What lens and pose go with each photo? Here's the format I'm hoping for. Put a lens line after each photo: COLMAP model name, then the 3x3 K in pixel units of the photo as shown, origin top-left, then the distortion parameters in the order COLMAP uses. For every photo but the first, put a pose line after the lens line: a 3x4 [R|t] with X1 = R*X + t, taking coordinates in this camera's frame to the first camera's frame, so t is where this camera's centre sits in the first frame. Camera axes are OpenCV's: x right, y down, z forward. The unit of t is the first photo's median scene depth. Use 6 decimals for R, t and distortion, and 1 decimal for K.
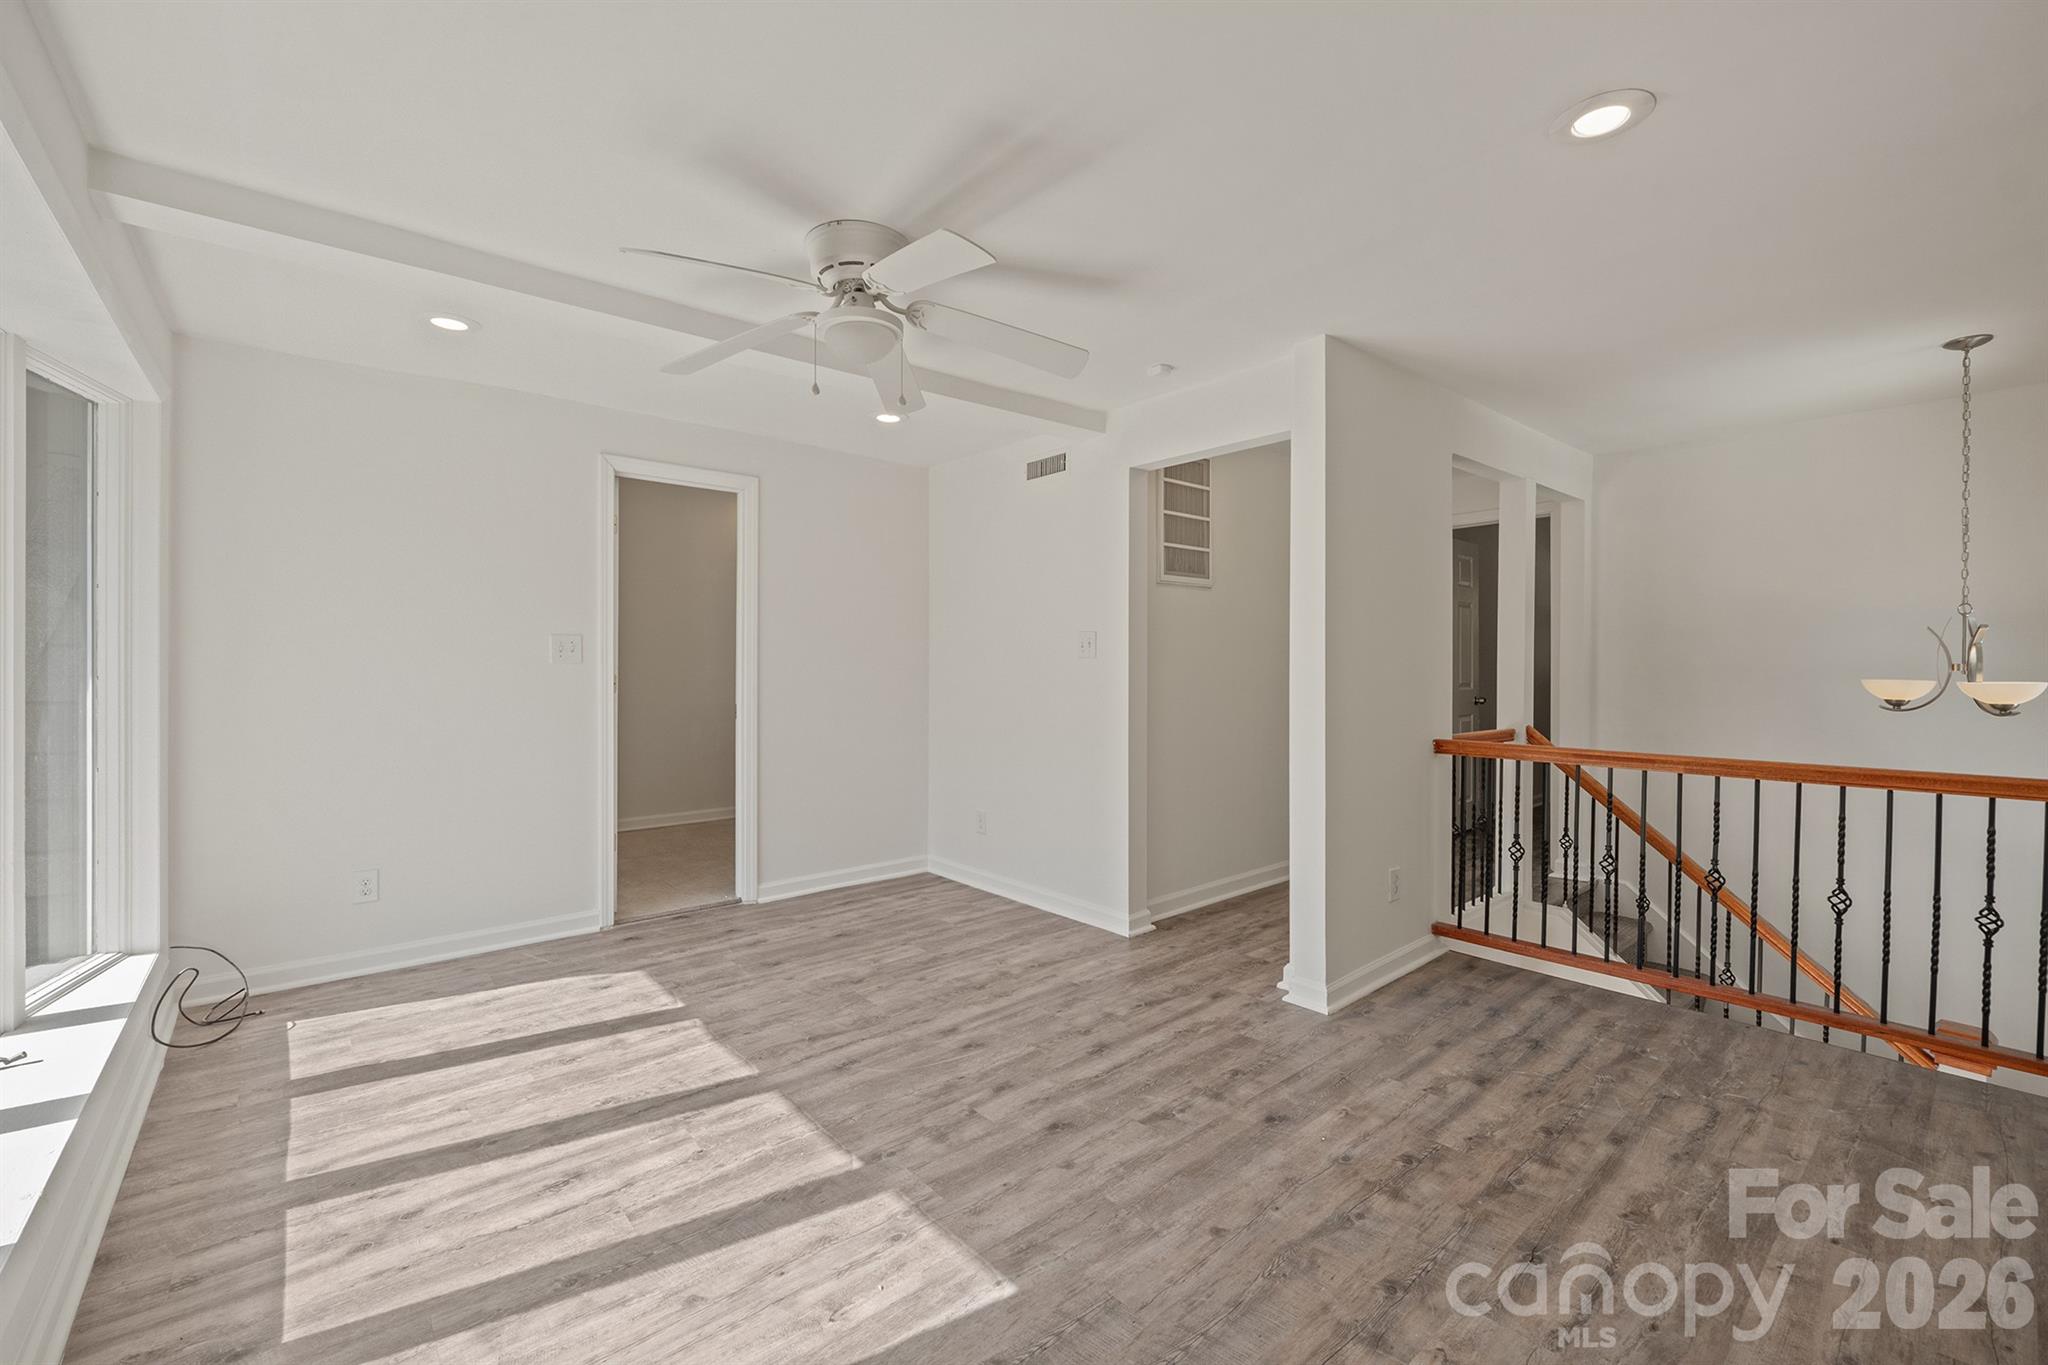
lens RADIAL K [[858.8, 0, 1031.5], [0, 858.8, 677.4], [0, 0, 1]] dist [-0.006875, 0.000049]
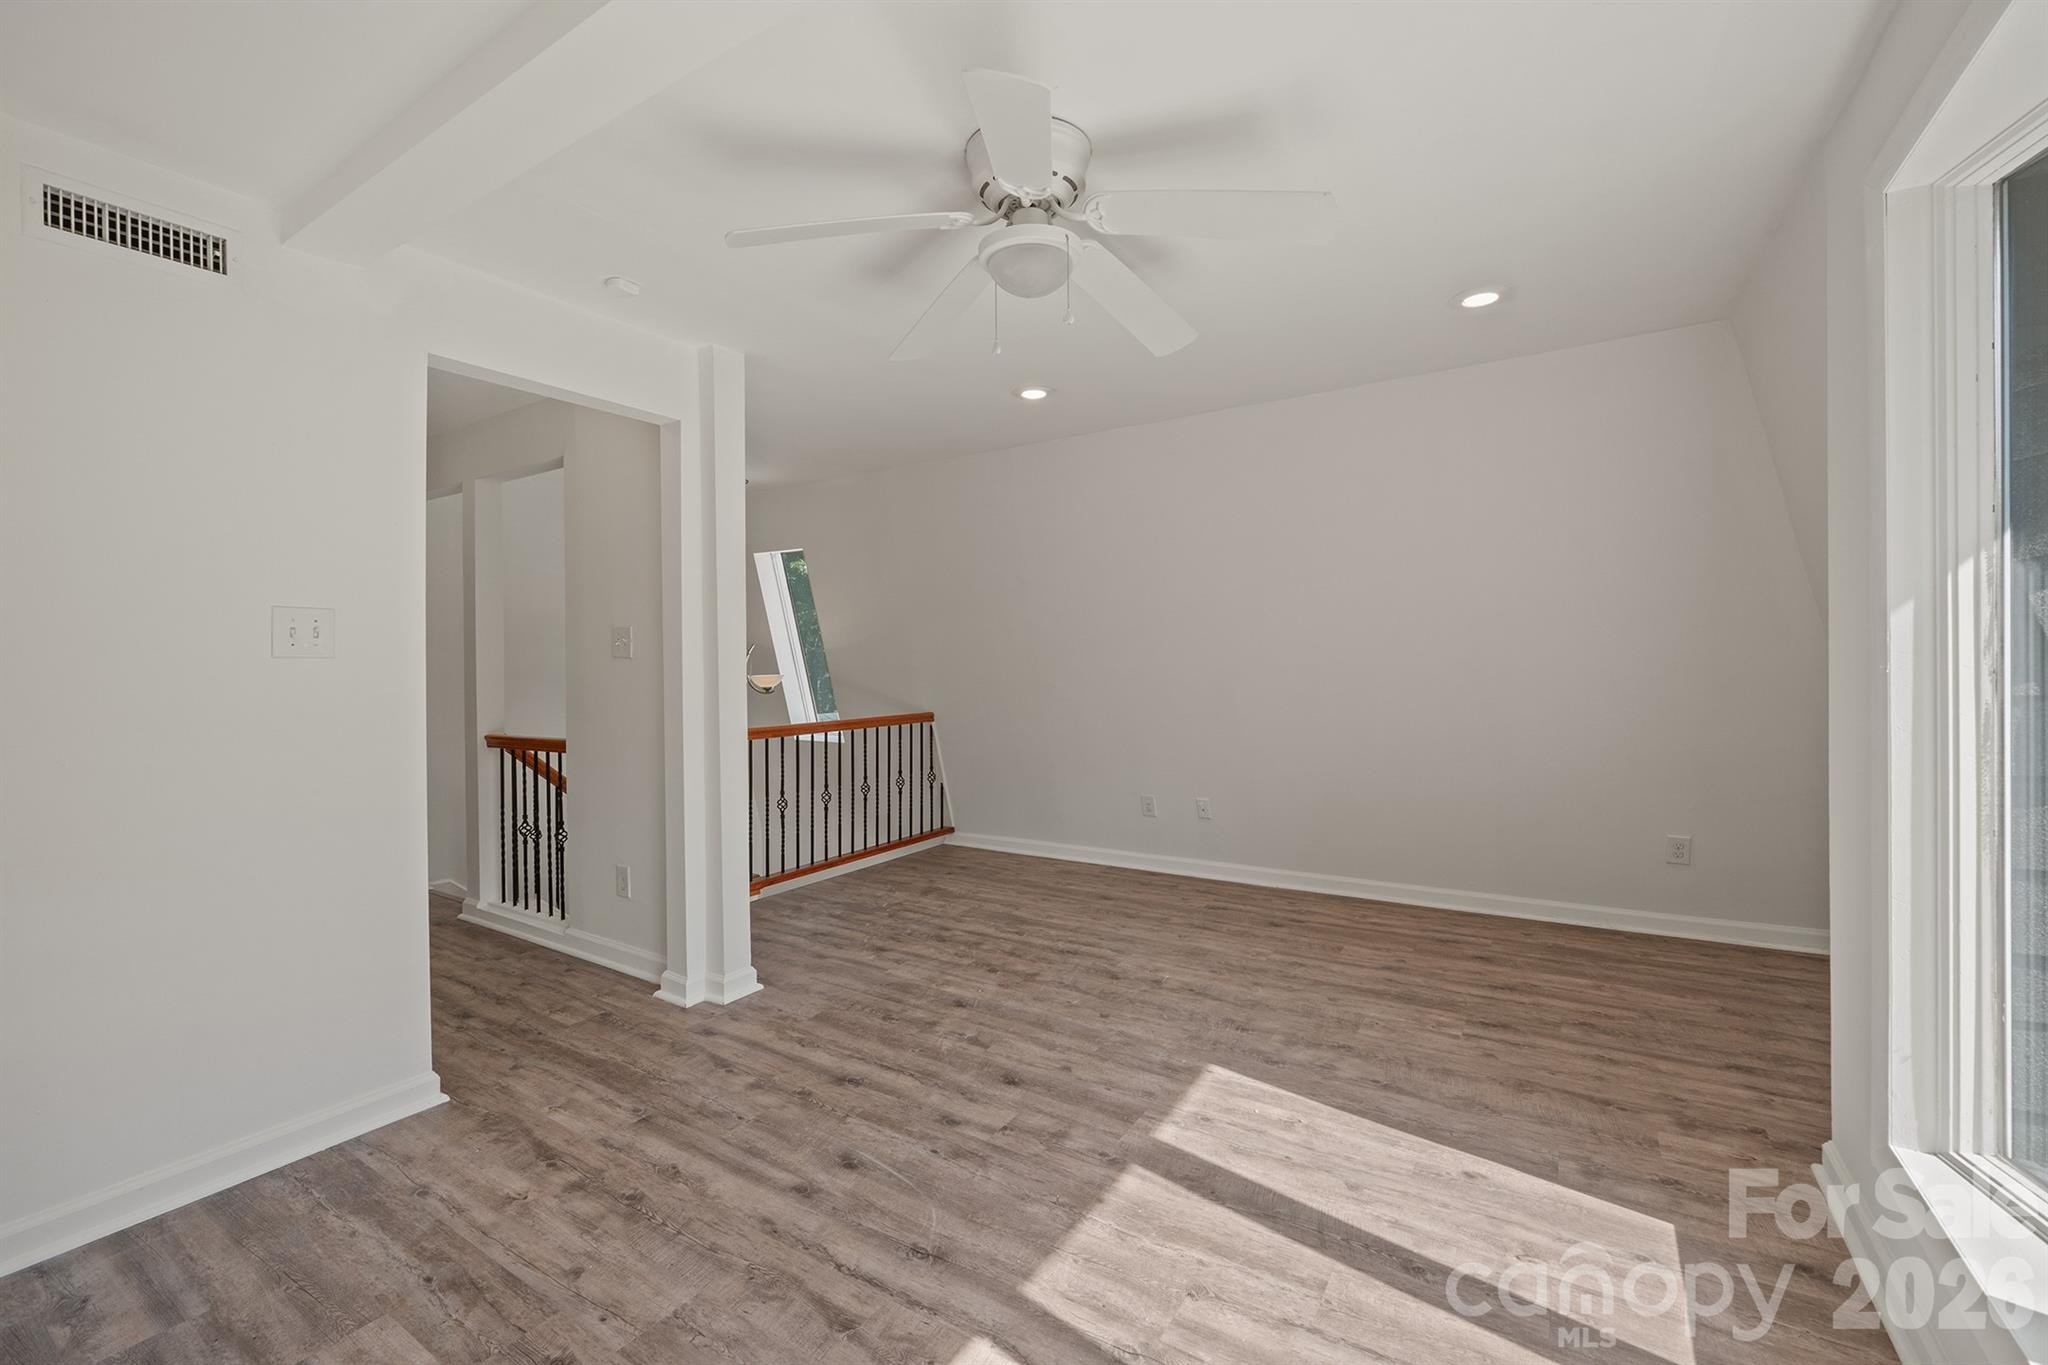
lens RADIAL K [[858.8, 0, 1030.5], [0, 858.8, 676.1], [0, 0, 1]] dist [-0.006875, 0.000049]
pose [[-0.295529, -0.010568, 0.955275, -0.920978], [0.029045, 0.999377, 0.020042, -0.012696], [-0.954892, 0.033669, -0.295038, 1.160435]]
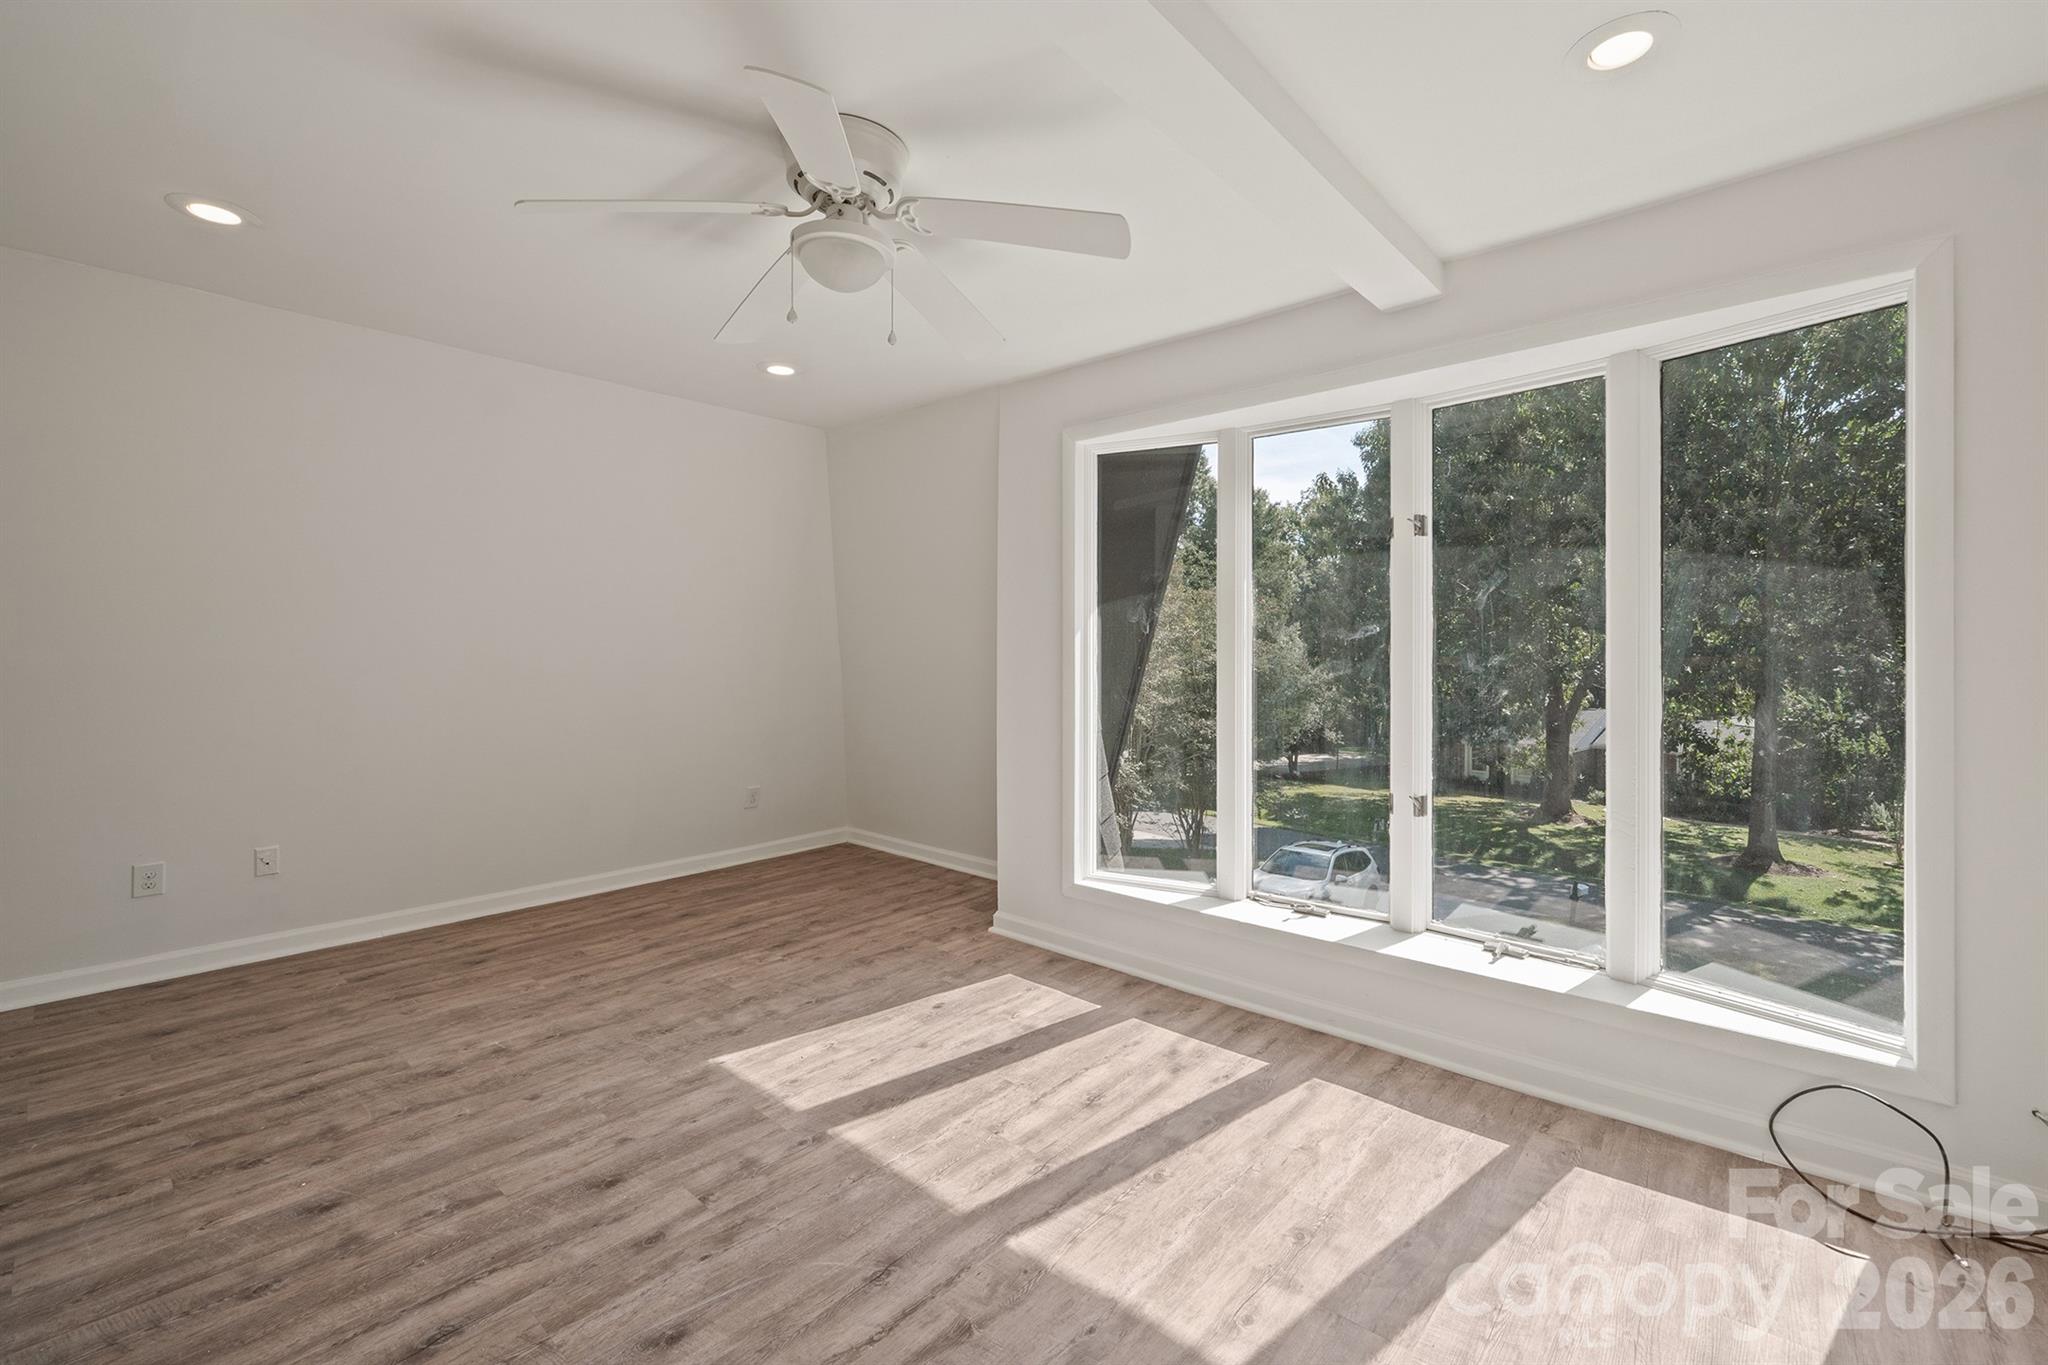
lens RADIAL K [[858.8, 0, 1038.8], [0, 858.8, 666.9], [0, 0, 1]] dist [-0.006875, 0.000049]
pose [[-0.989446, 0.000755, -0.144898, -0.250493], [-0.004124, 0.999435, 0.033370, -0.026745], [0.144841, 0.033616, -0.988884, 1.722058]]
